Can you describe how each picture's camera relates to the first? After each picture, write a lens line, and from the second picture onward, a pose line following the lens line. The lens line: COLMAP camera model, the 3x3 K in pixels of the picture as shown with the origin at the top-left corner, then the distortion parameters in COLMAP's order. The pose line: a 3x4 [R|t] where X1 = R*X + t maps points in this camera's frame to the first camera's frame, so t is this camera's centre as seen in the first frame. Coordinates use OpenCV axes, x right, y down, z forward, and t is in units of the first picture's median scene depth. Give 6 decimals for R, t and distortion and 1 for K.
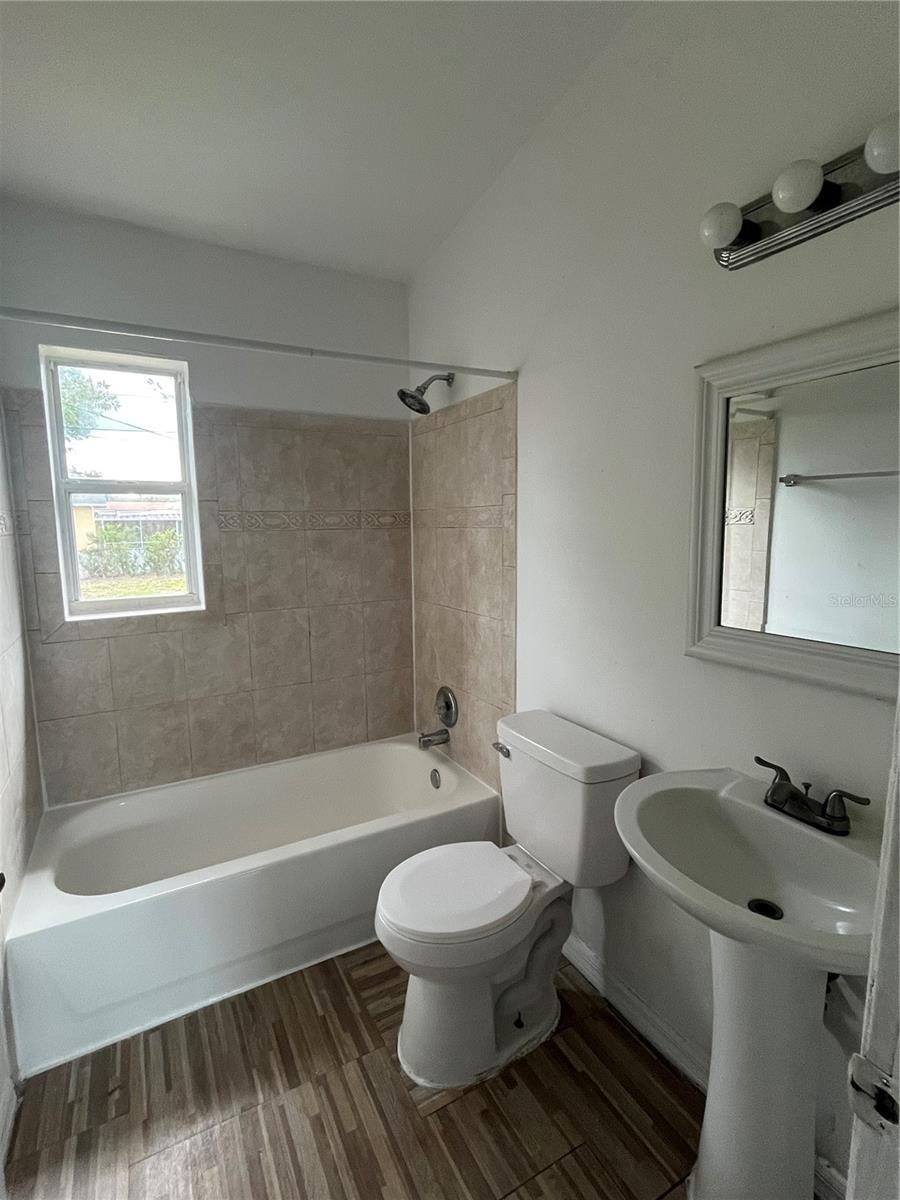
lens RADIAL K [[570.5, 0, 451.6], [0, 570.5, 596.9], [0, 0, 1]] dist [-0.000836, -0.001298]
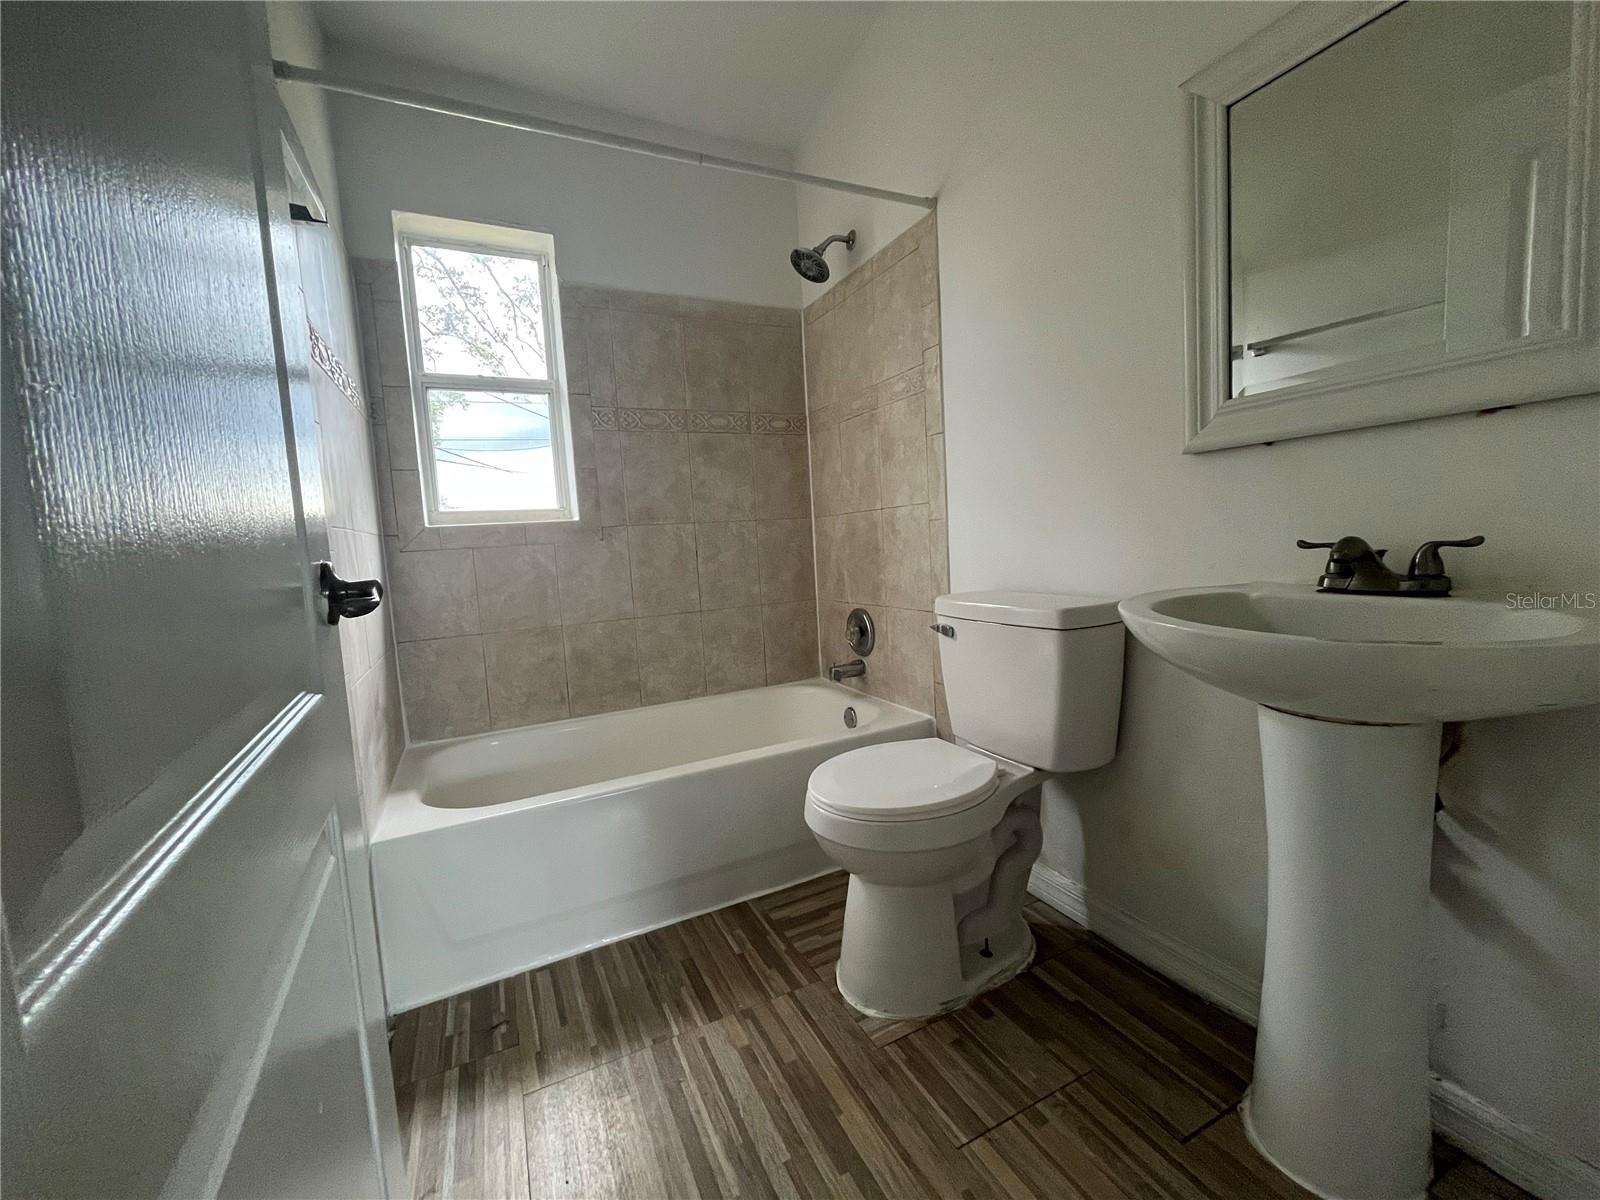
lens RADIAL K [[643.5, 0, 795.3], [0, 643.5, 596.0], [0, 0, 1]] dist [-0.002413, 0.000569]
pose [[0.997545, -0.041963, -0.056059, -0.069013], [0.040042, 0.998586, -0.034975, 0.237407], [0.057447, 0.032644, 0.997815, 0.058603]]
